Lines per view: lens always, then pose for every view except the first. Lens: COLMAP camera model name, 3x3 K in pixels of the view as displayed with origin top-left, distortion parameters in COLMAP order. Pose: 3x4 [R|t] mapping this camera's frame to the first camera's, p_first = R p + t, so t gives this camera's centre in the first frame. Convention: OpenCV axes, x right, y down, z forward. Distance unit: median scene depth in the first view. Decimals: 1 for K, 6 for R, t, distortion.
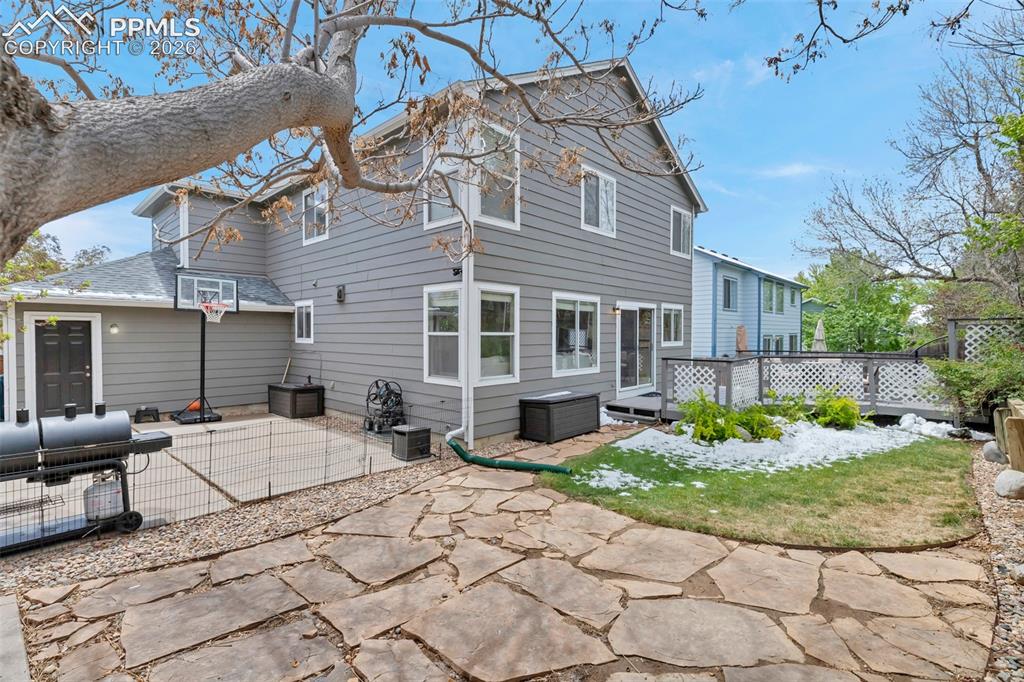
lens RADIAL K [[467.2, 0, 514.0], [0, 467.2, 342.1], [0, 0, 1]] dist [0.000977, -0.001673]
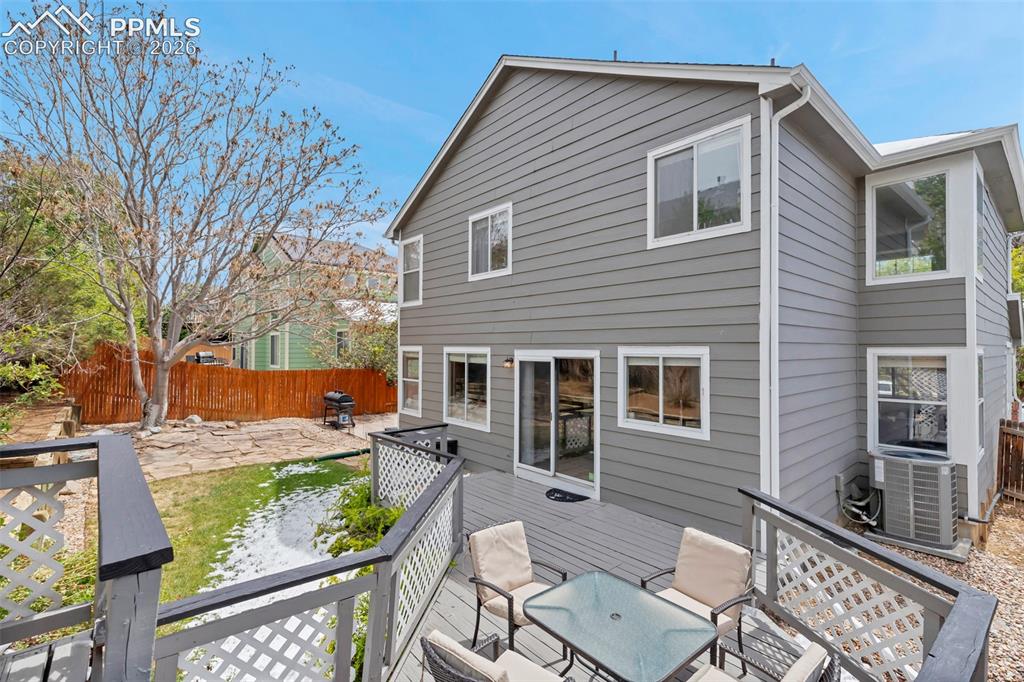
lens RADIAL K [[467.2, 0, 509.2], [0, 467.2, 340.2], [0, 0, 1]] dist [0.000977, -0.001673]
pose [[-0.109745, -0.018527, -0.993787, 1.263870], [-0.021952, 0.999628, -0.016212, -0.114767], [0.993717, 0.020036, -0.110111, 1.344146]]
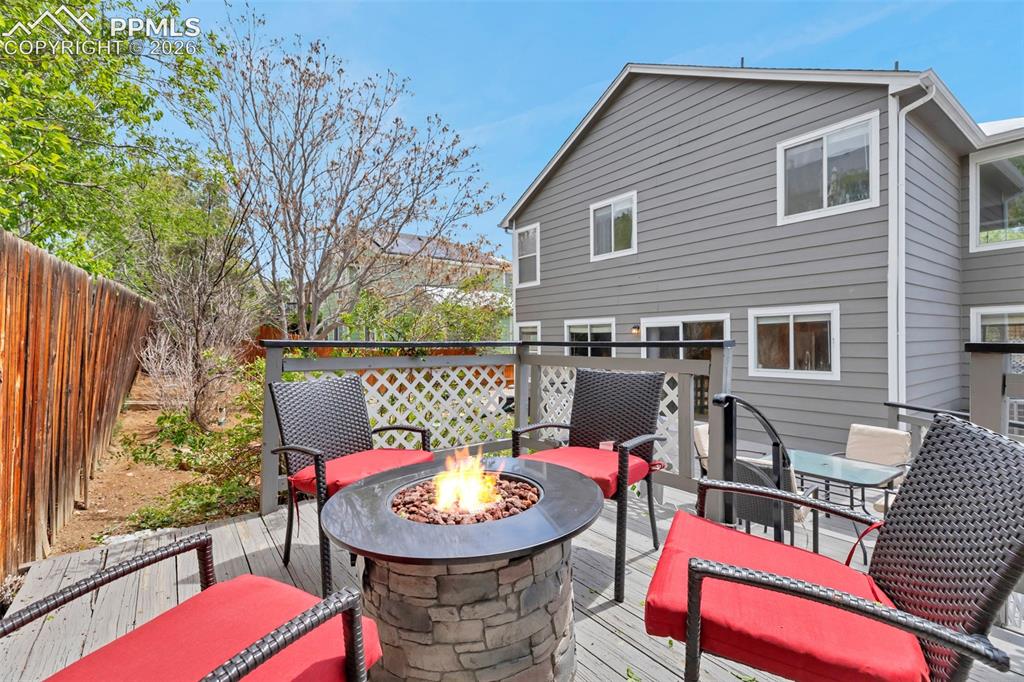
lens RADIAL K [[467.2, 0, 508.8], [0, 467.2, 341.6], [0, 0, 1]] dist [0.000977, -0.001673]
pose [[-0.194831, 0.005904, -0.980819, 1.474755], [-0.006714, 0.999950, 0.007353, -0.059366], [0.980814, 0.008018, -0.194782, 1.153017]]
